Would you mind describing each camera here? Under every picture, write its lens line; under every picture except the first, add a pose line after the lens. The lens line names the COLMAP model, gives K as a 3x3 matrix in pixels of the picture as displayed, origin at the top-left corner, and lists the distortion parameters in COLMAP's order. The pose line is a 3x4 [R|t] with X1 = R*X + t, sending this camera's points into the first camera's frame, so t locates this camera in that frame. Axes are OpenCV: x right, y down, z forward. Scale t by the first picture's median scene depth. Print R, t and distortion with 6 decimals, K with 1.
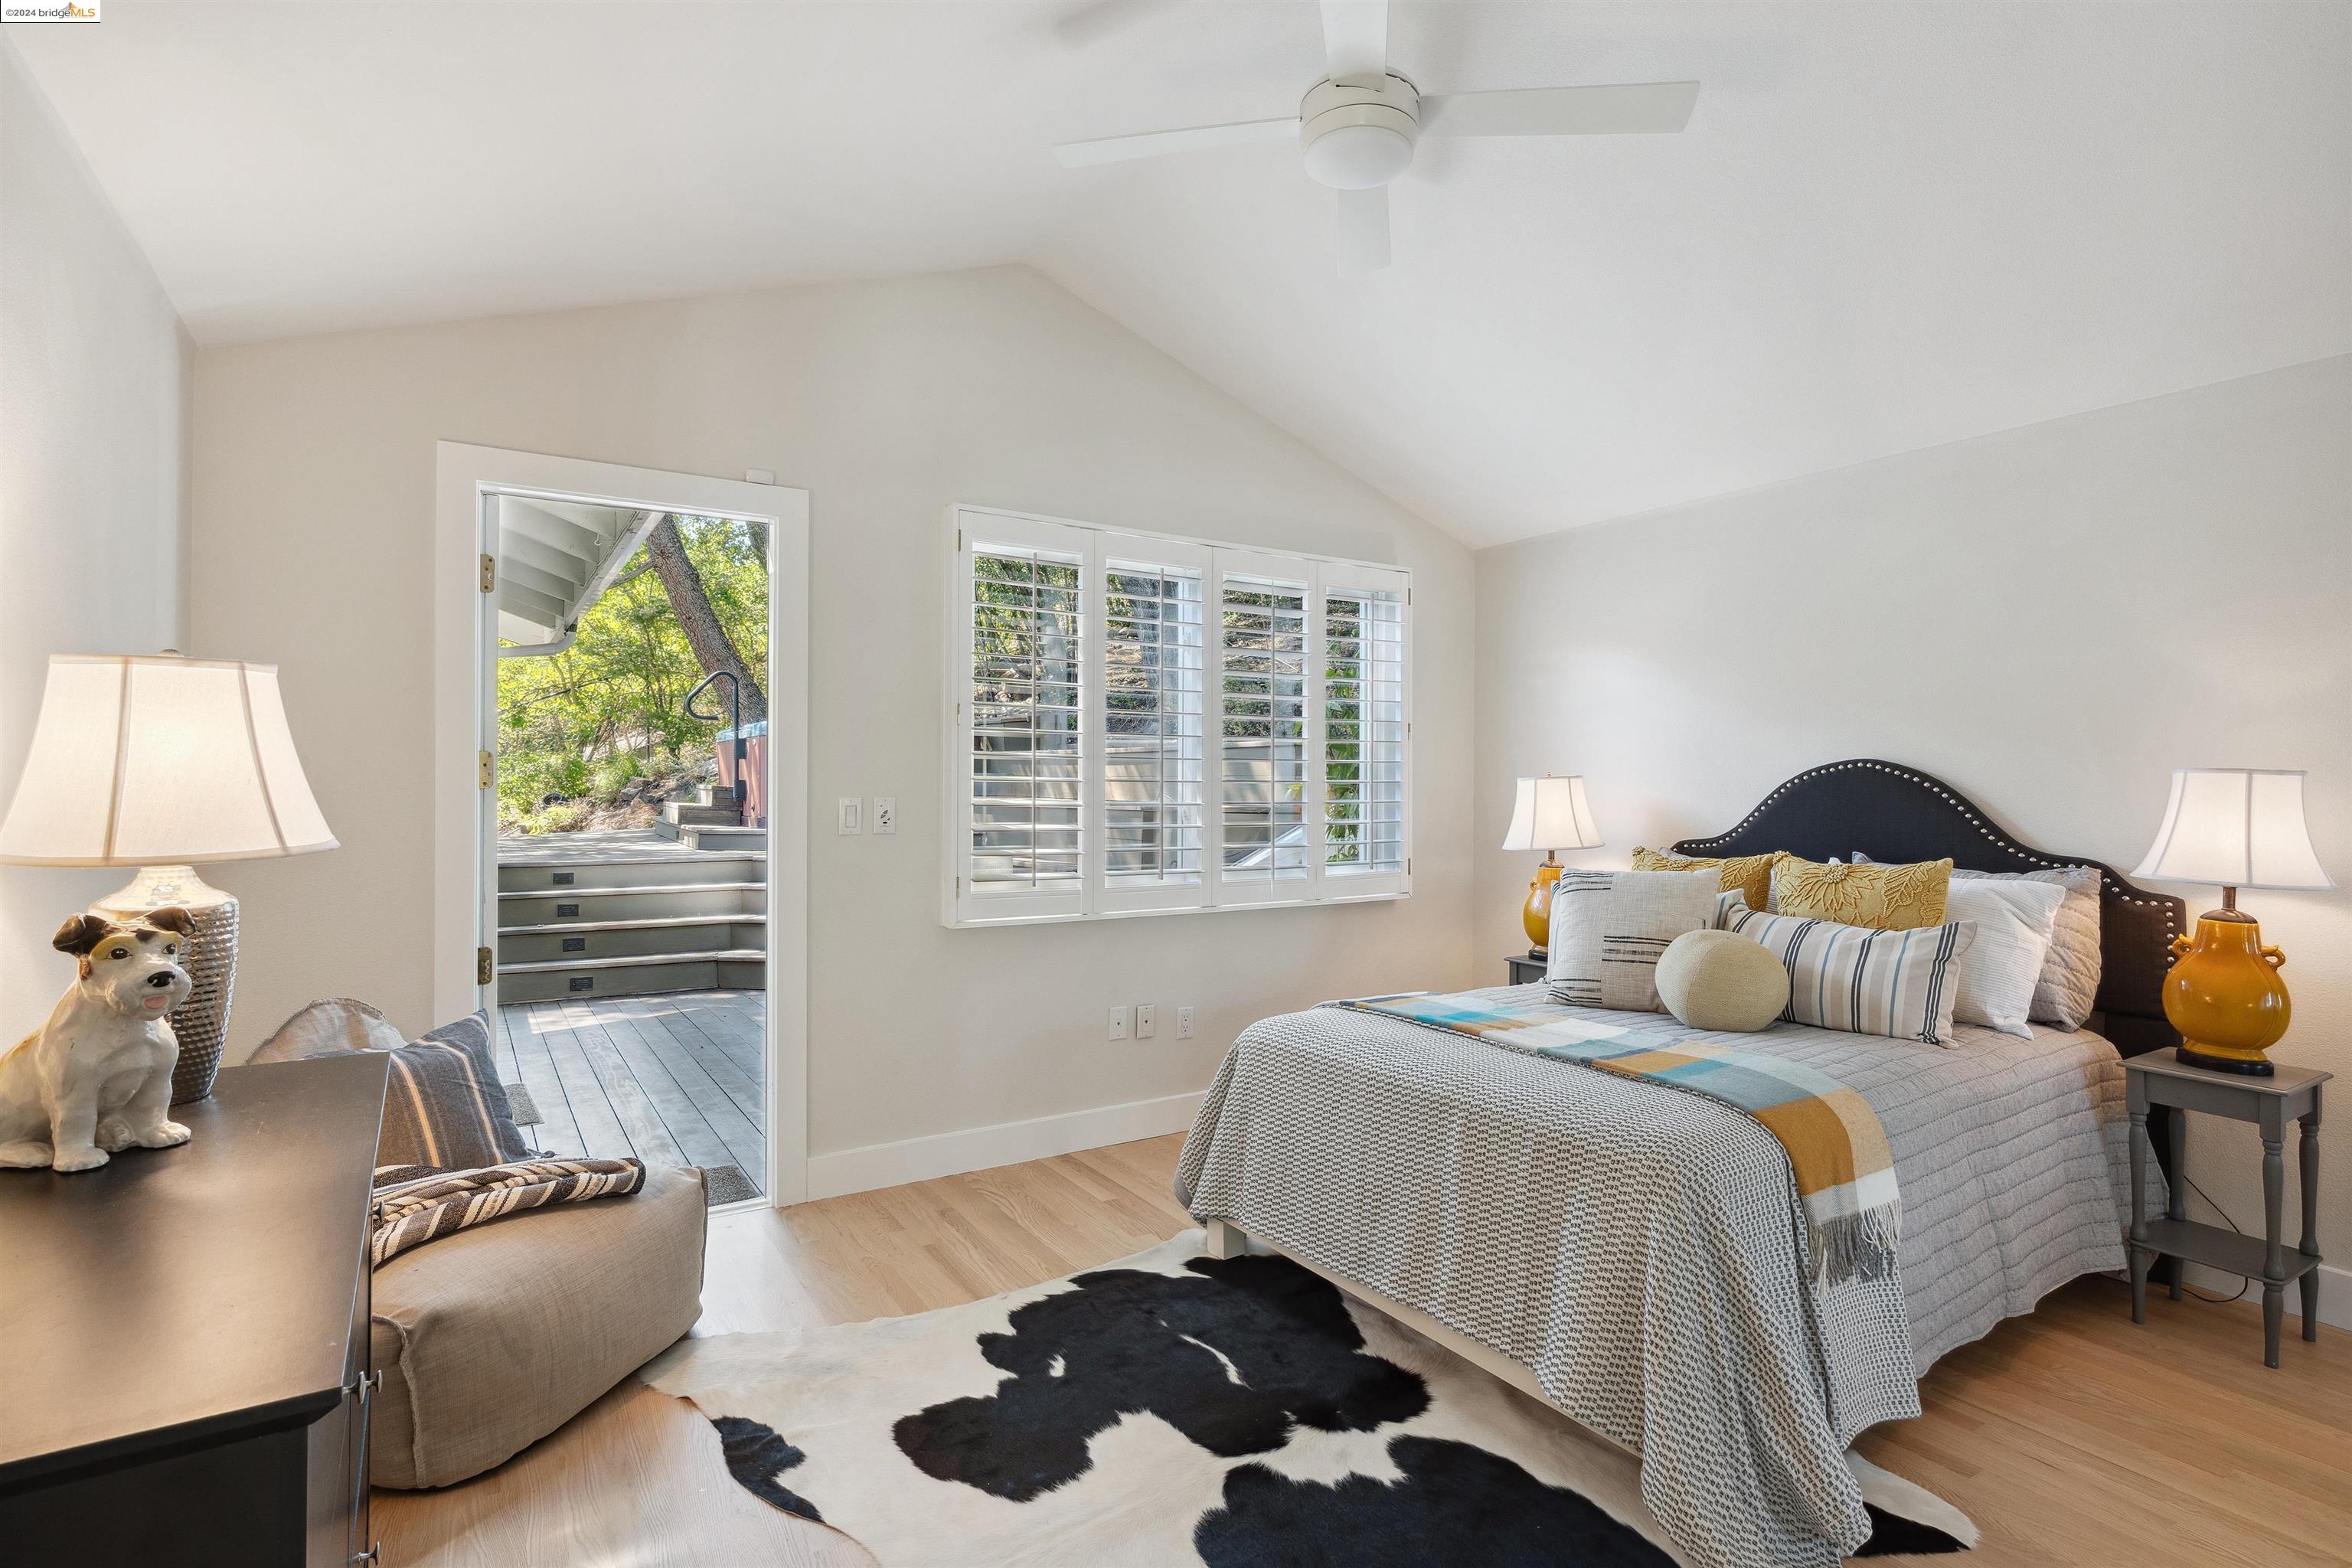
lens RADIAL K [[1116.2, 0, 1196.7], [0, 1116.2, 767.7], [0, 0, 1]] dist [-0.003867, -0.000495]
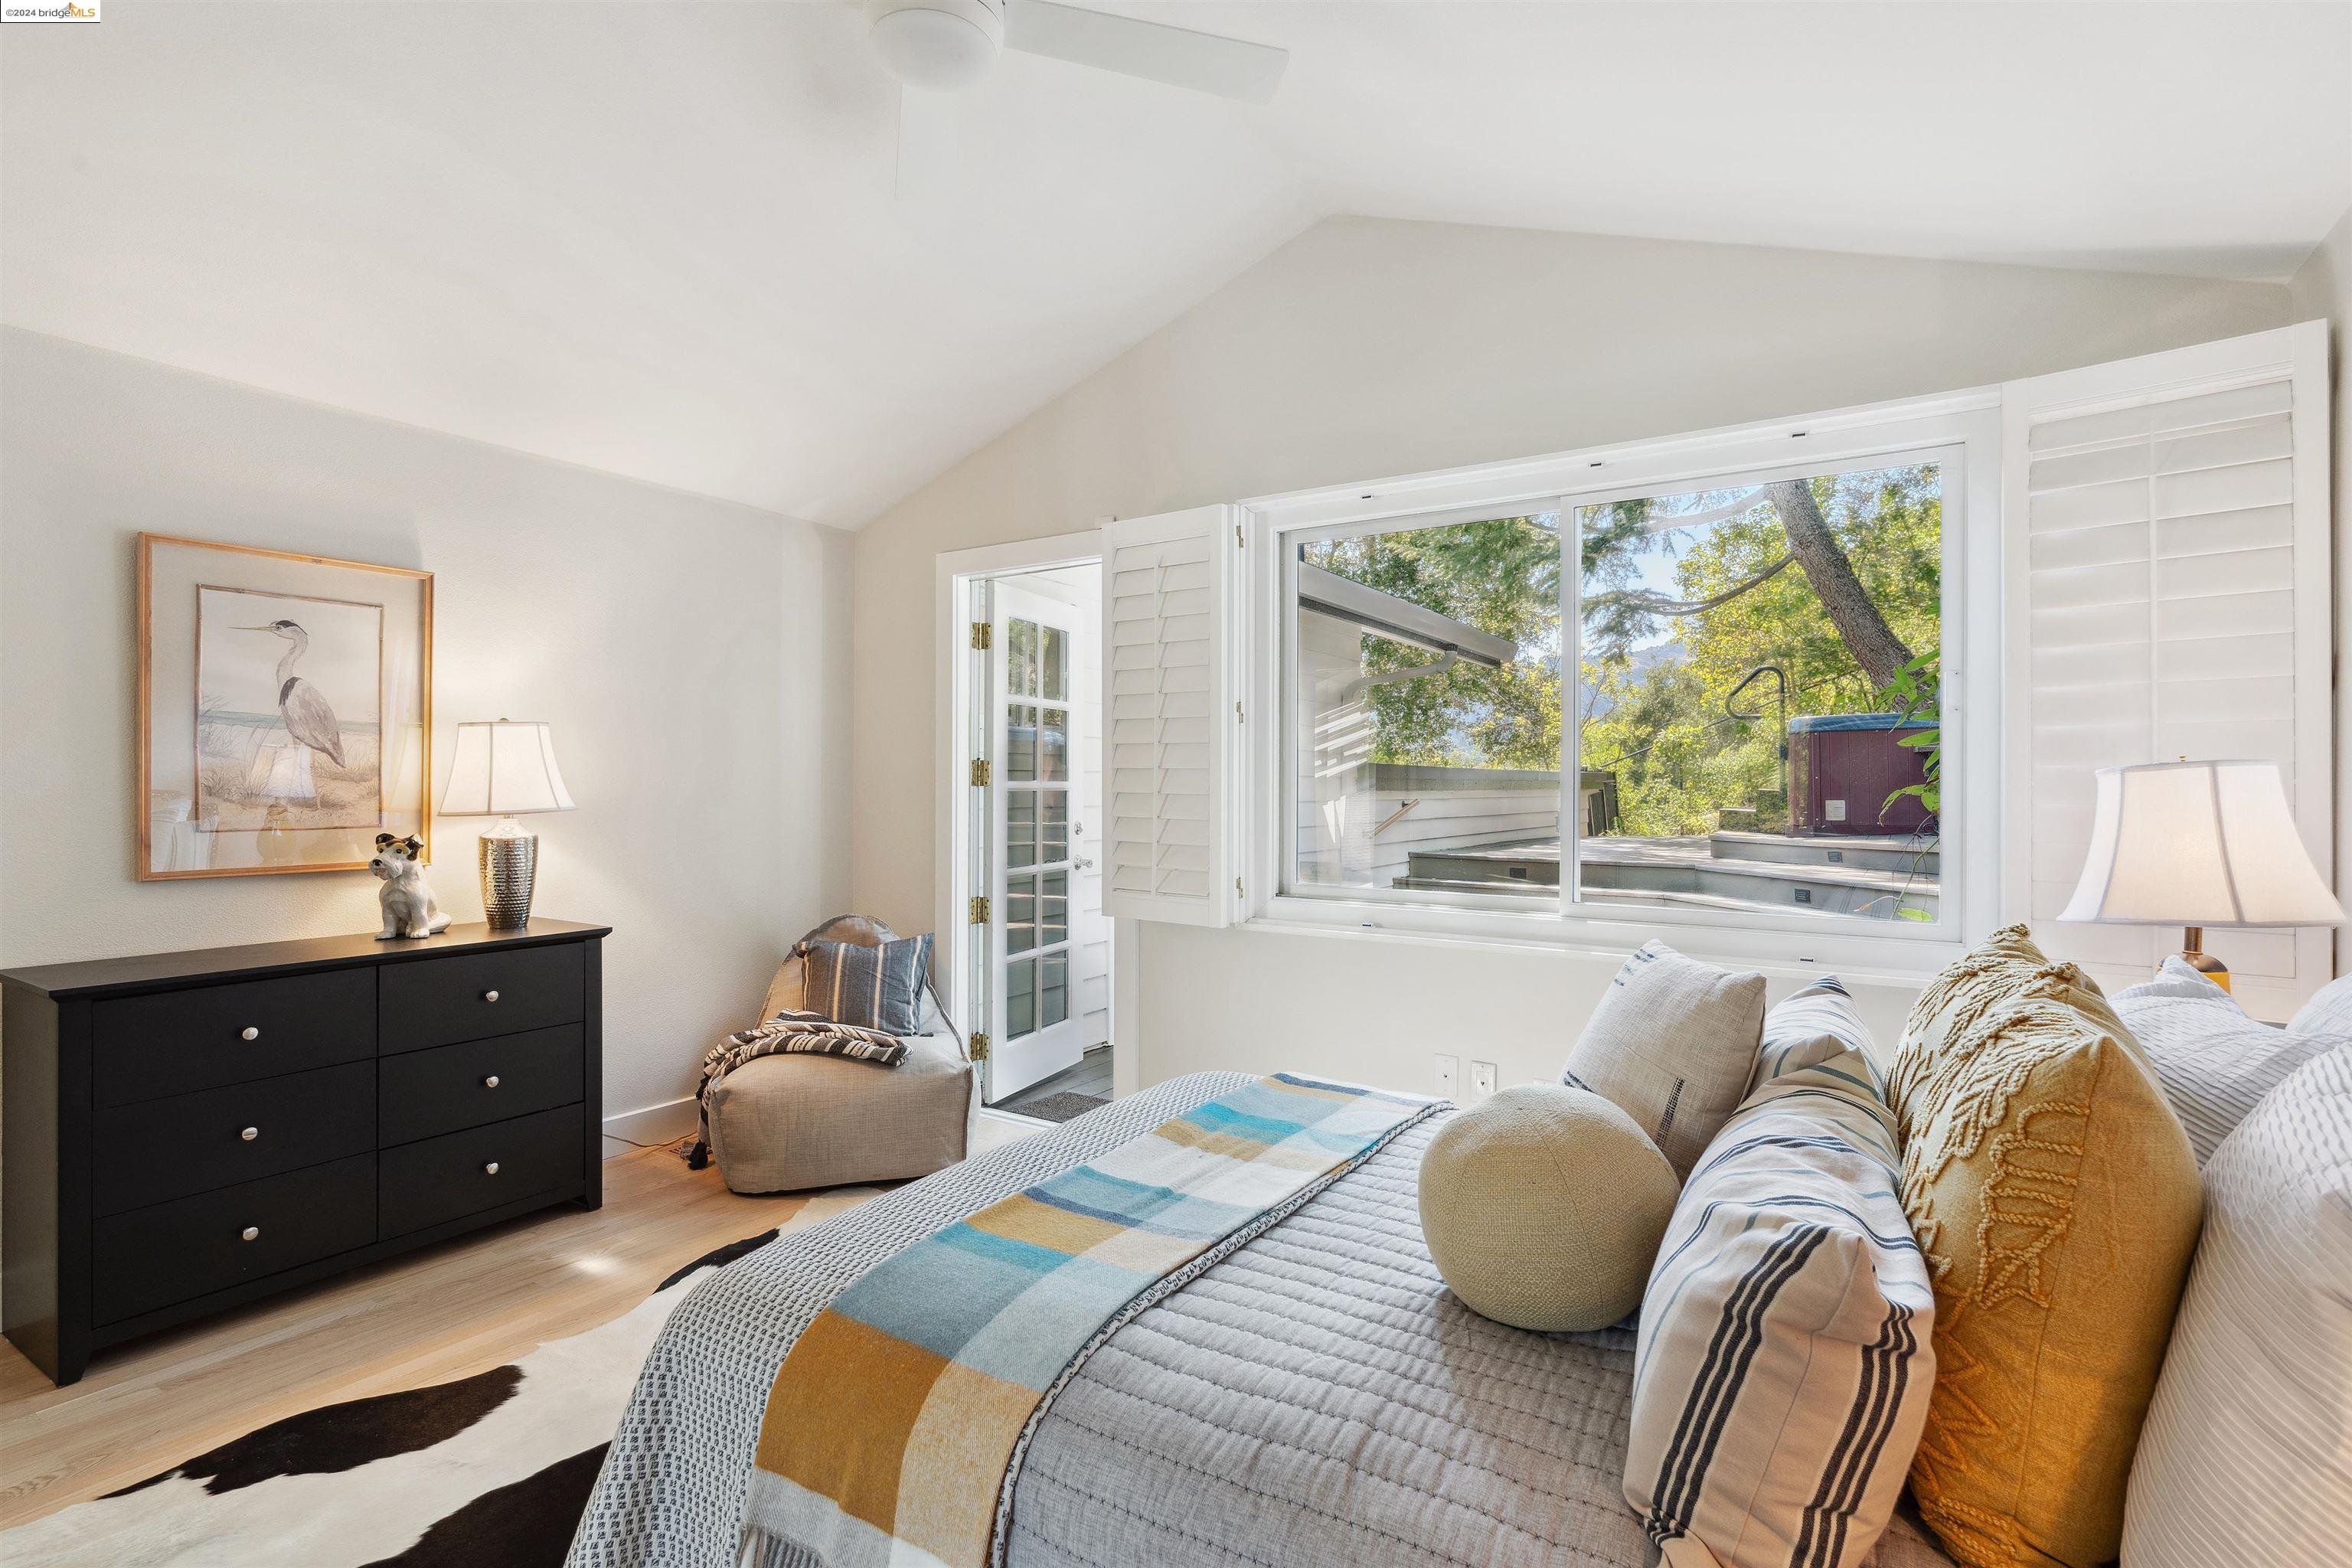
lens RADIAL K [[1116.2, 0, 1181.0], [0, 1116.2, 782.3], [0, 0, 1]] dist [-0.003867, -0.000495]
pose [[0.368121, -0.007088, -0.929751, 1.786032], [0.008406, 0.999955, -0.004295, 0.065831], [0.929740, -0.006234, 0.368164, 1.620776]]
